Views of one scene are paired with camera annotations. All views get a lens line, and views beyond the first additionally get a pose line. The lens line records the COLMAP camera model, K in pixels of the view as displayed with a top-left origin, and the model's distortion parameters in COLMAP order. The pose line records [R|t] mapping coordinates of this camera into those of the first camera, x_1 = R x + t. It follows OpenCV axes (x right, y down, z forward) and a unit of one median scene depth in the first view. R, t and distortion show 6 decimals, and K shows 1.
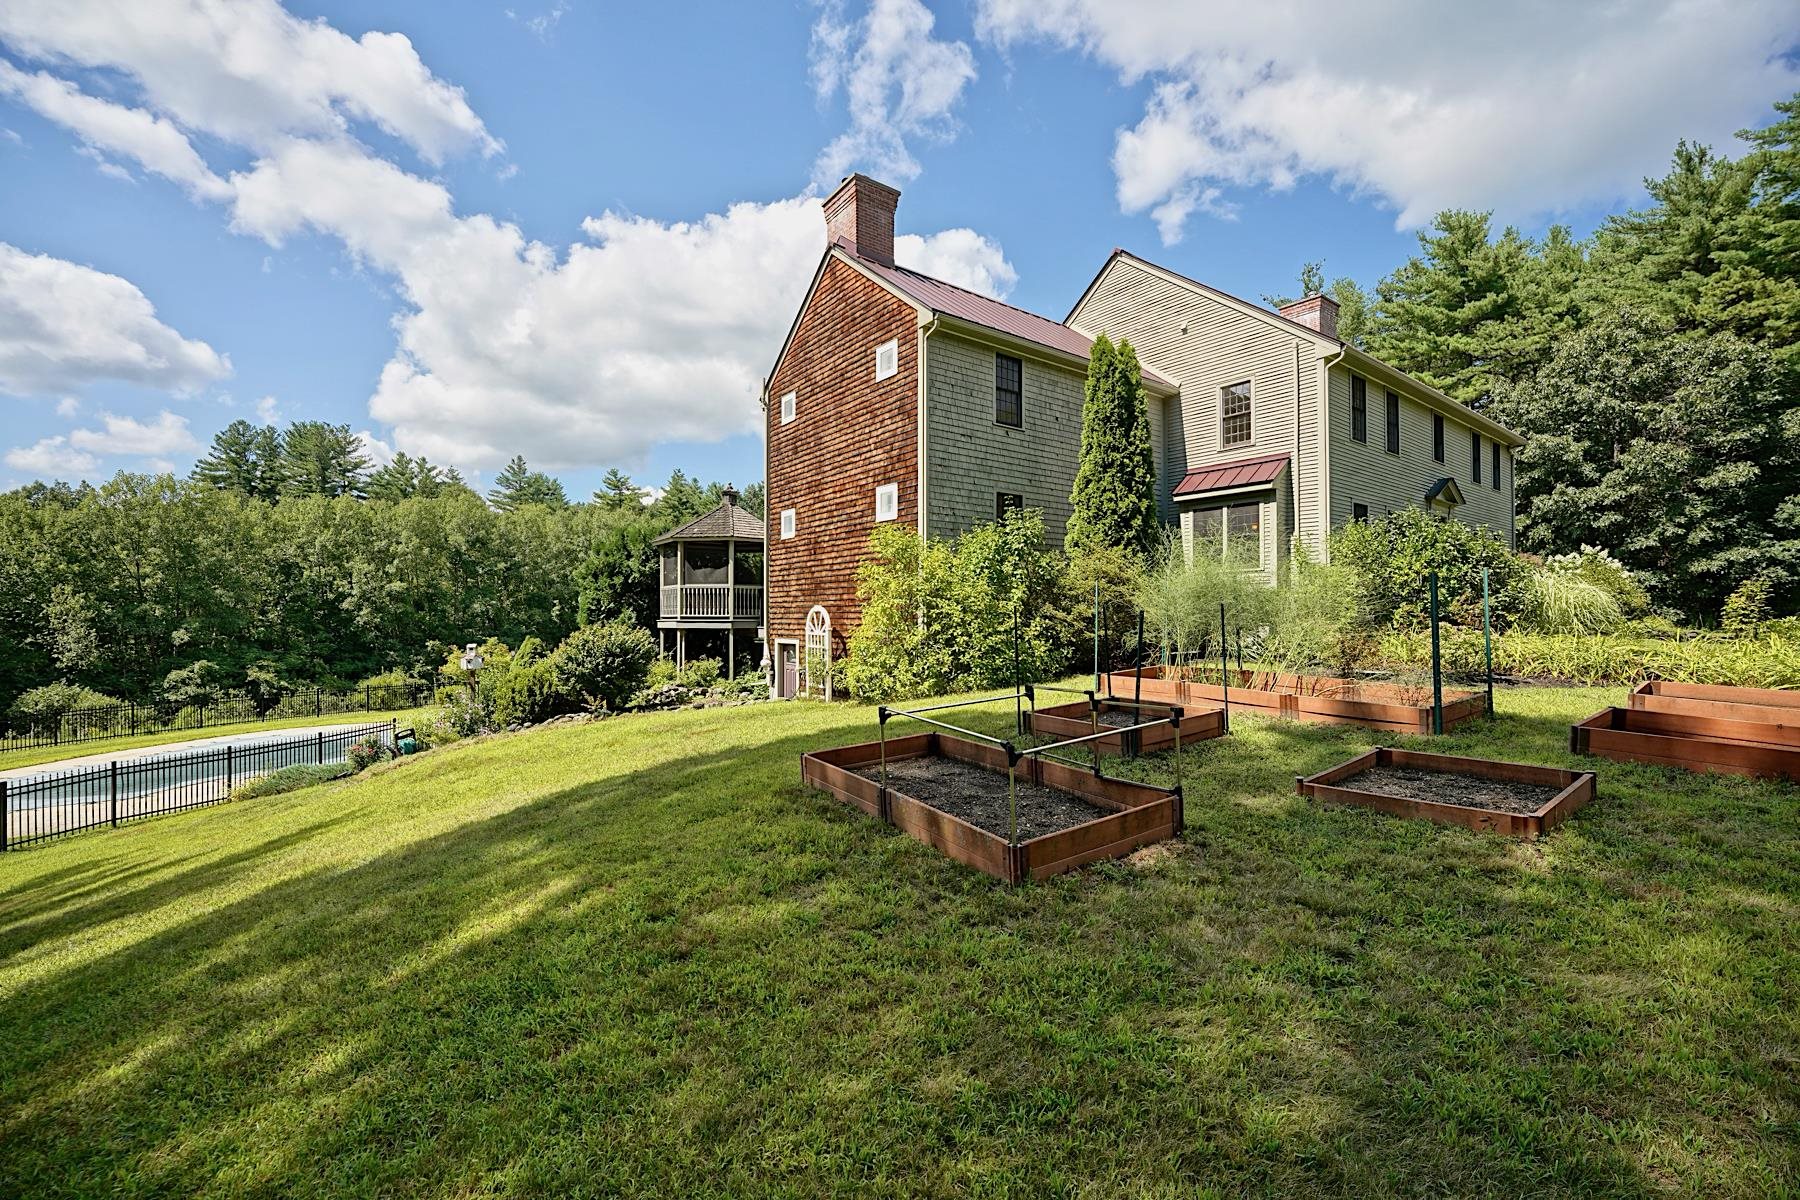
lens RADIAL K [[725.4, 0, 905.5], [0, 725.4, 604.9], [0, 0, 1]] dist [-0.019244, 0.001995]
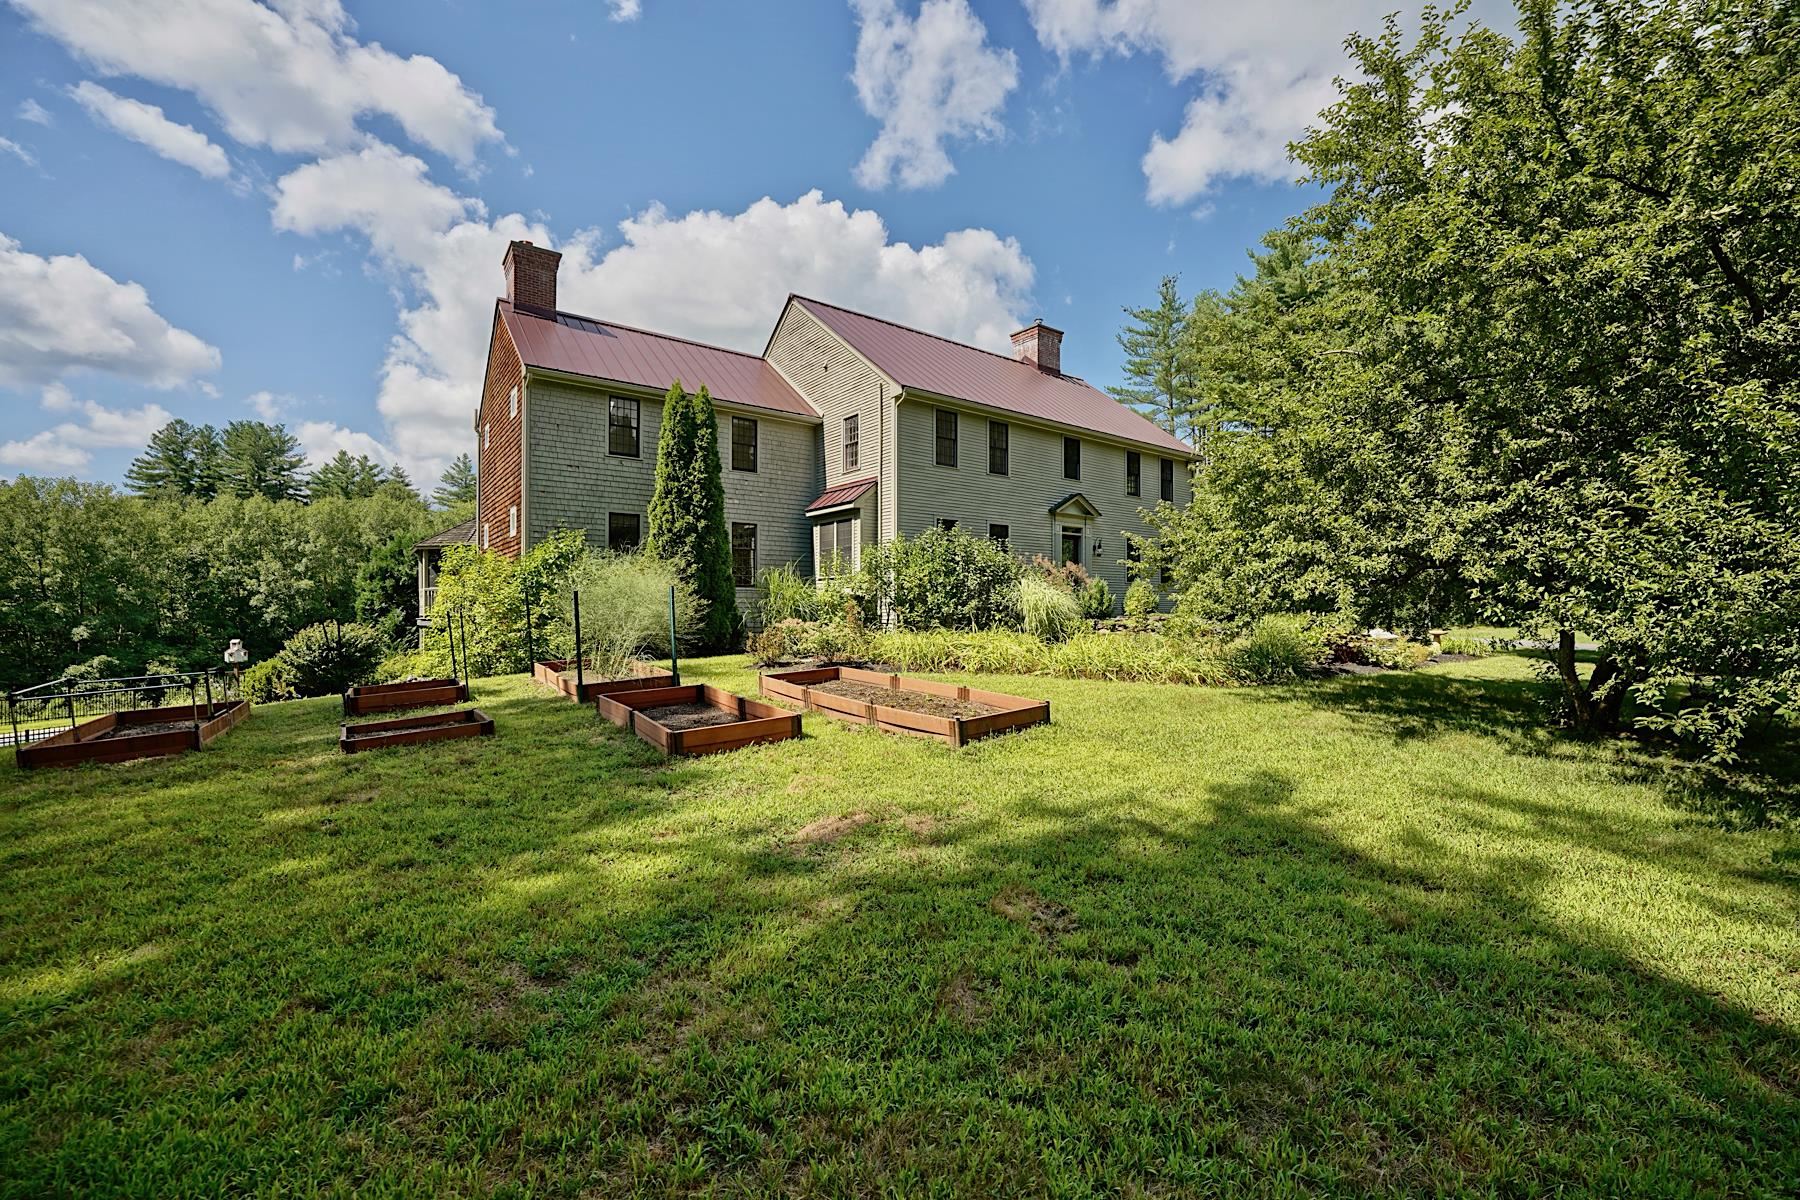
lens RADIAL K [[725.4, 0, 899.2], [0, 725.4, 600.5], [0, 0, 1]] dist [-0.019244, 0.001995]
pose [[0.999915, -0.001733, 0.012957, 0.171642], [0.001707, 0.999996, 0.002041, -0.003359], [-0.012960, -0.002019, 0.999914, -0.058090]]
